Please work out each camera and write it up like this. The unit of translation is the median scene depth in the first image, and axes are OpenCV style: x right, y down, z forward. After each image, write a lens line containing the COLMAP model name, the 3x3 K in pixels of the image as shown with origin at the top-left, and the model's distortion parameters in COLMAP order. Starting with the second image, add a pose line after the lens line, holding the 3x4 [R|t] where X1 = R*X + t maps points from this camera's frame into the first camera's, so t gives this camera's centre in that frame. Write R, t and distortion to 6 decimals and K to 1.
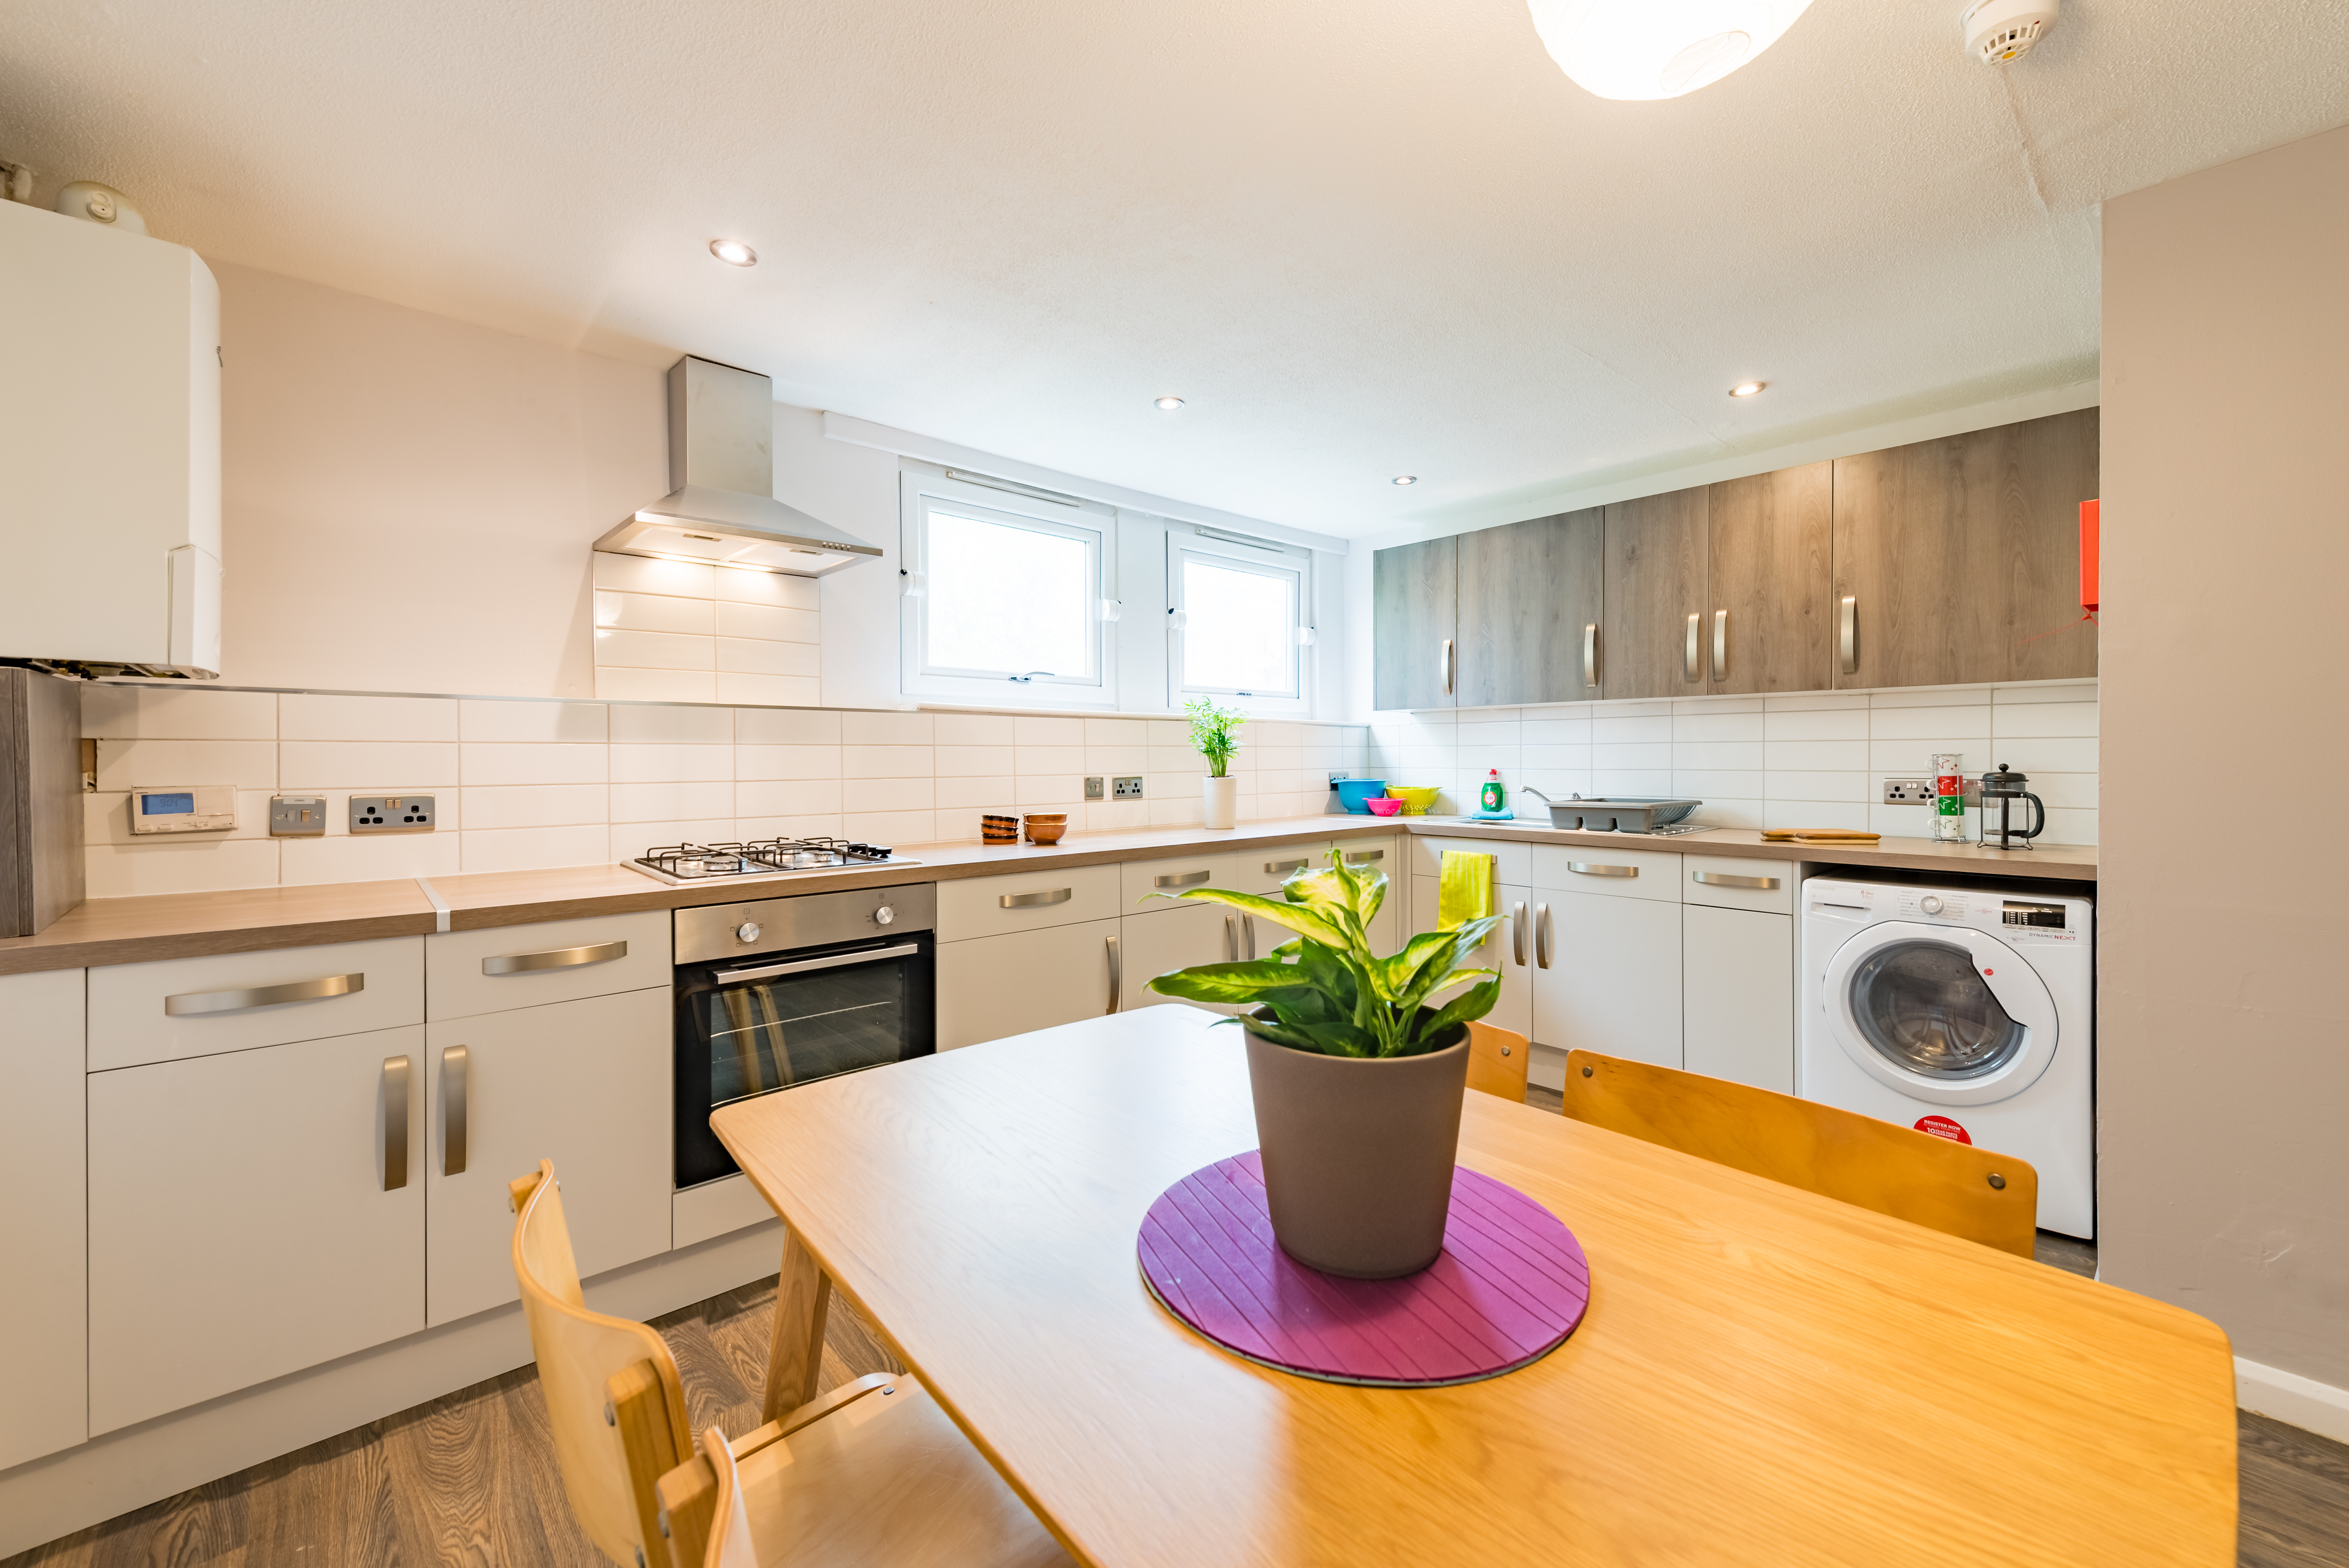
lens RADIAL K [[921.9, 0, 1164.7], [0, 921.9, 767.7], [0, 0, 1]] dist [0.001735, -0.000207]
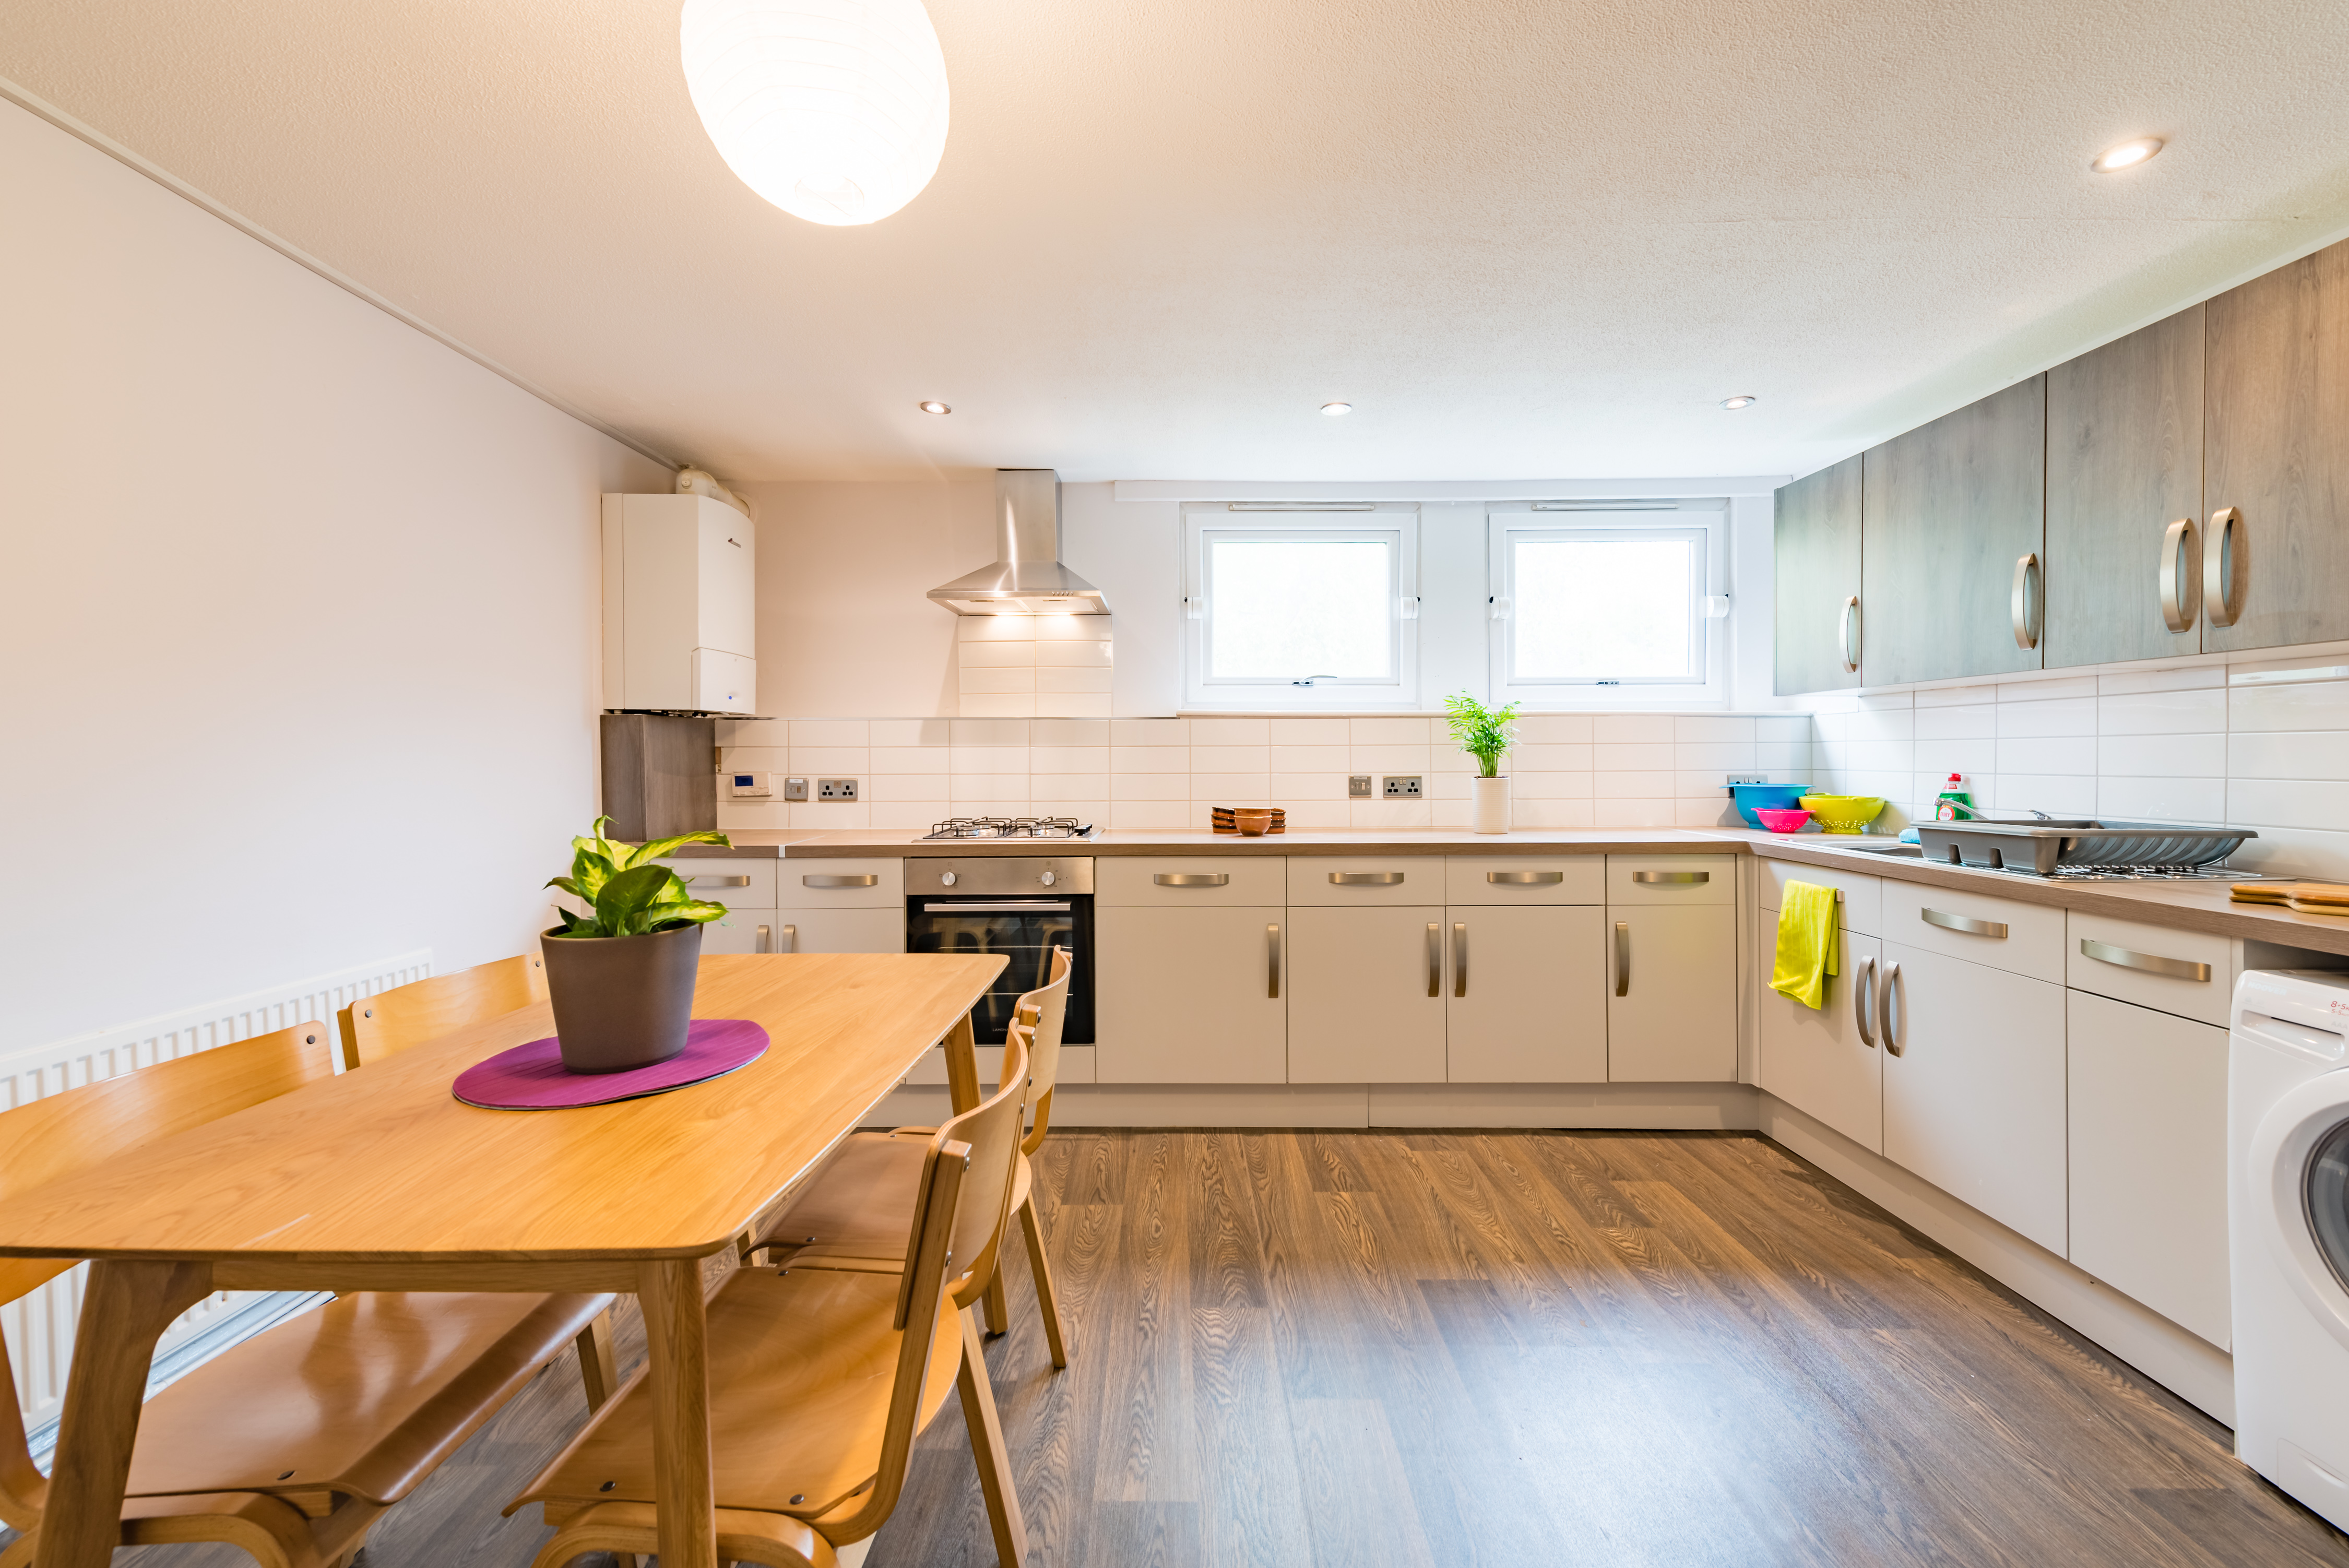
lens RADIAL K [[921.9, 0, 1164.7], [0, 921.9, 767.7], [0, 0, 1]] dist [0.001735, -0.000207]
pose [[0.743225, 0.009230, -0.668977, 0.449311], [-0.006931, 0.999957, 0.006096, -0.003308], [0.669005, 0.000106, 0.743258, 0.095416]]
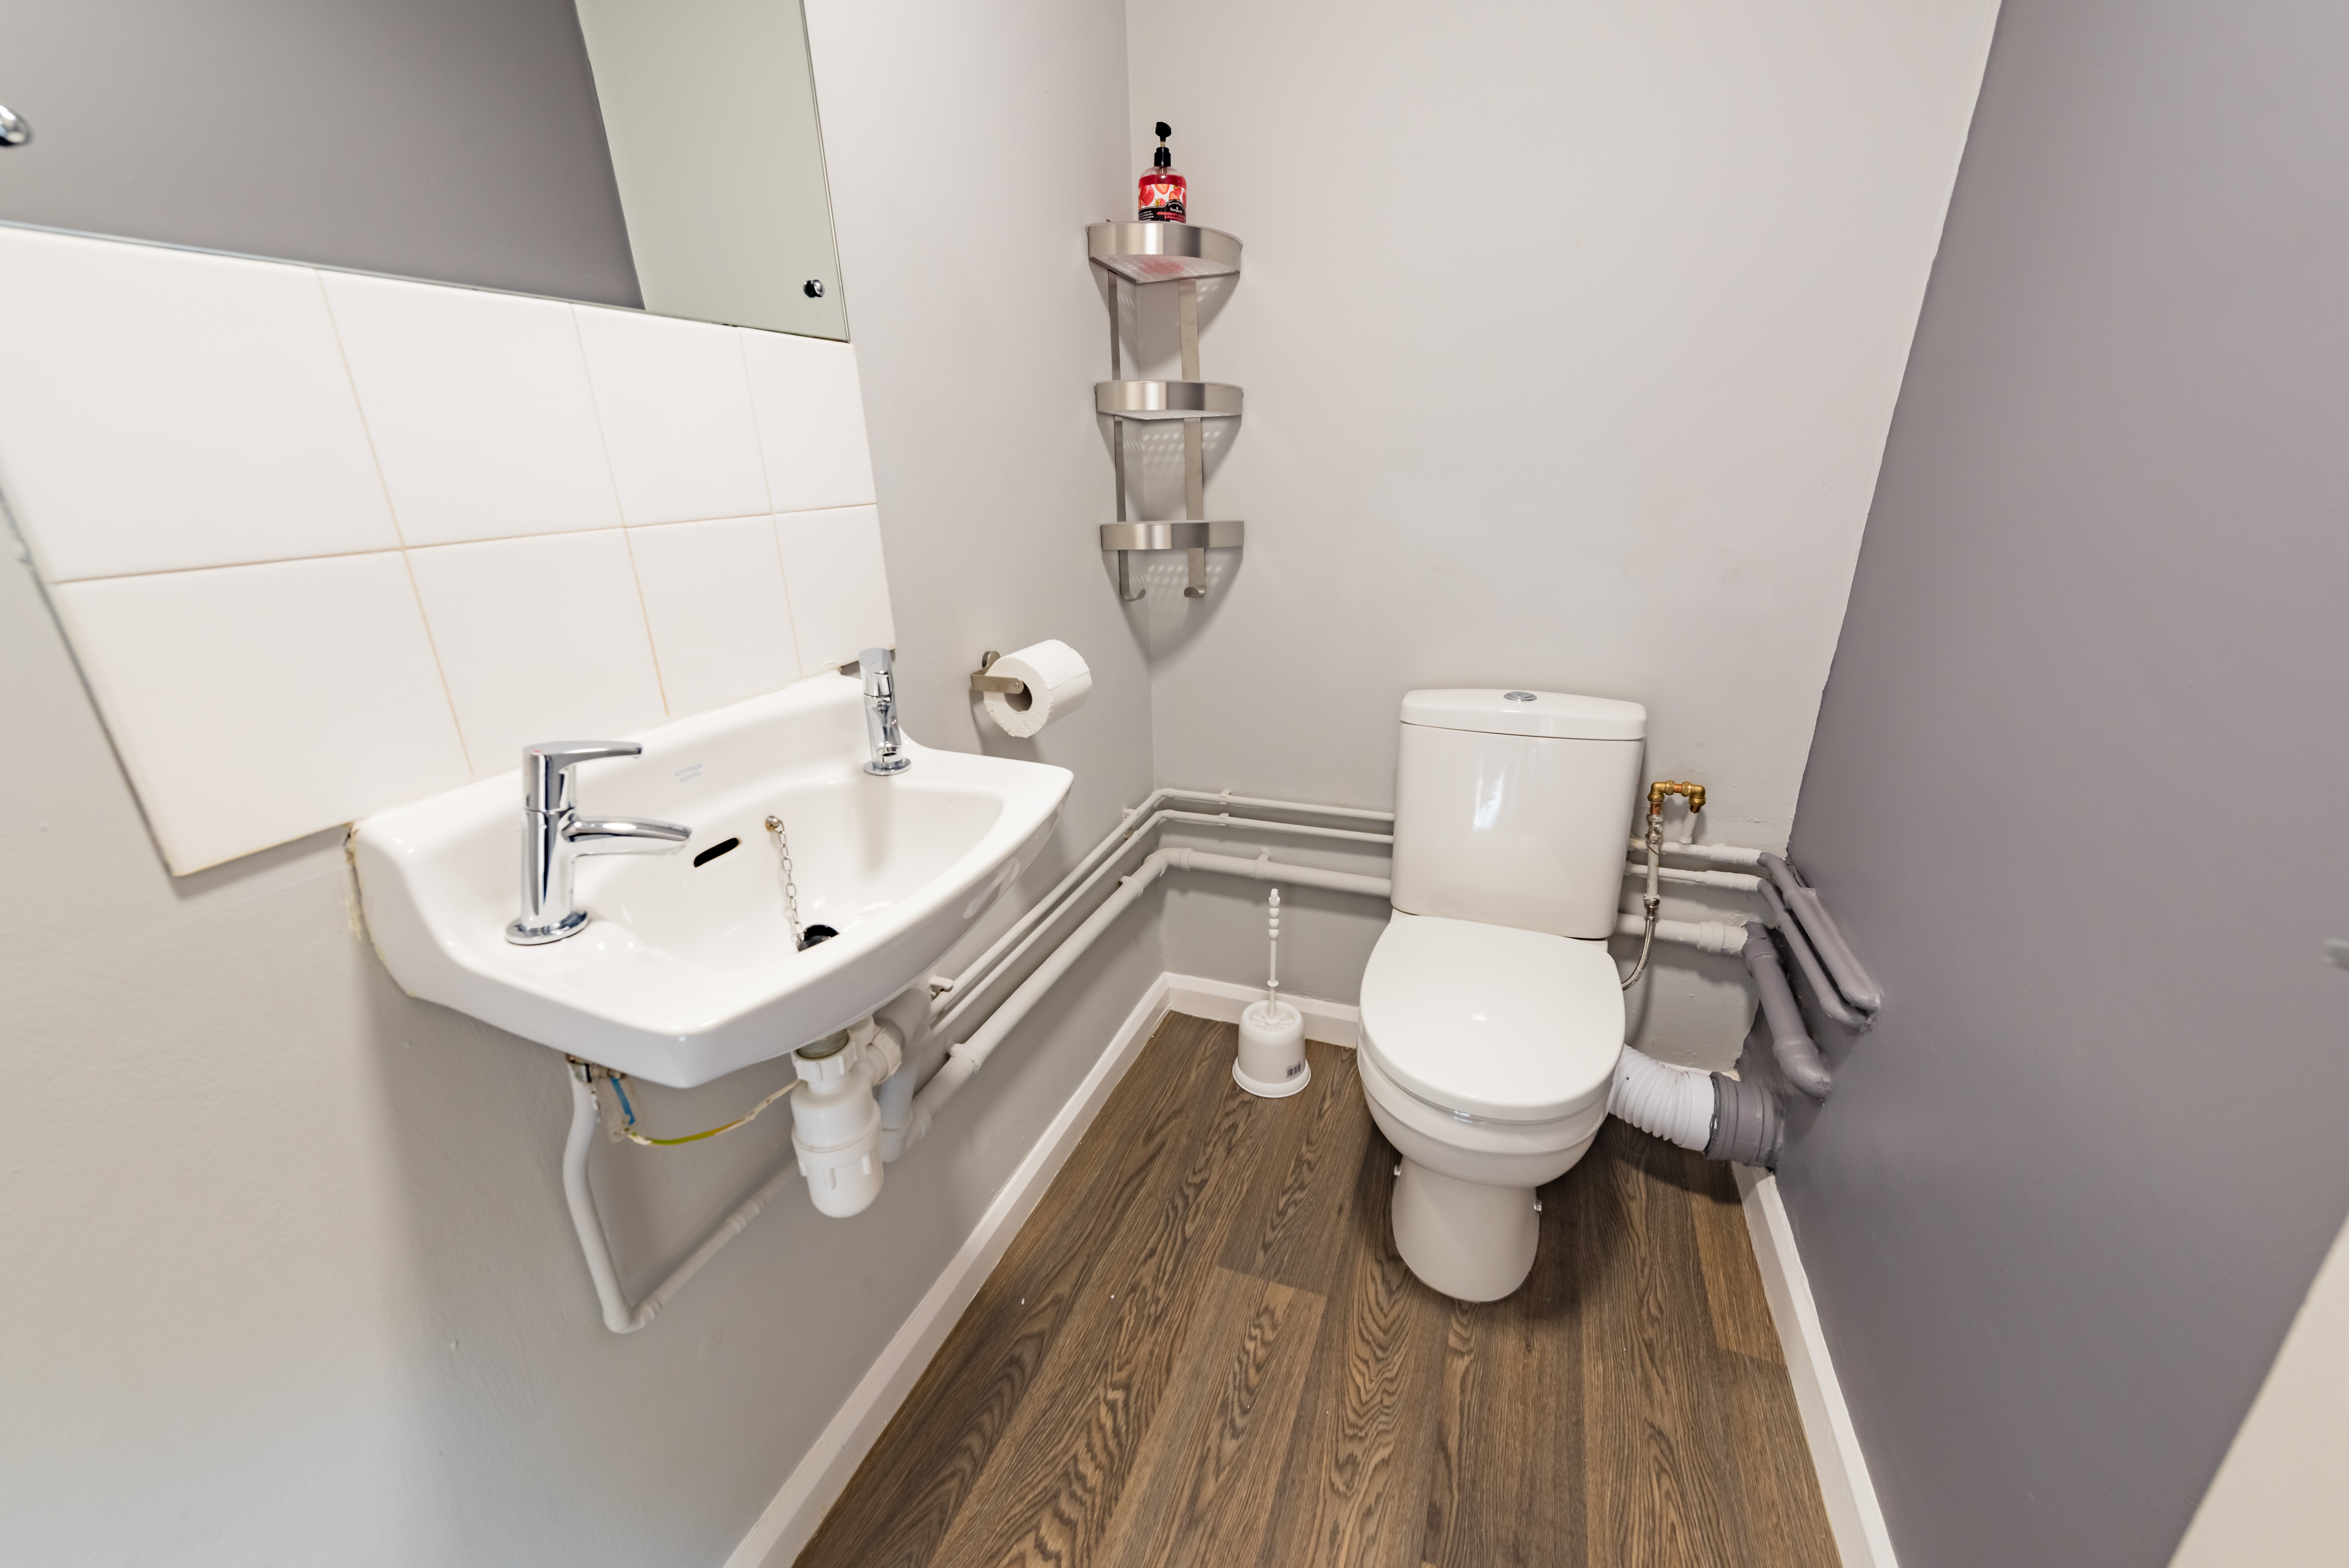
lens RADIAL K [[921.9, 0, 1164.7], [0, 921.9, 767.7], [0, 0, 1]] dist [0.001735, -0.000207]
pose [[-0.443783, -0.286721, 0.849027, -0.096916], [0.042573, 0.939618, 0.339567, -0.001295], [-0.895122, 0.186839, -0.404780, 0.570849]]
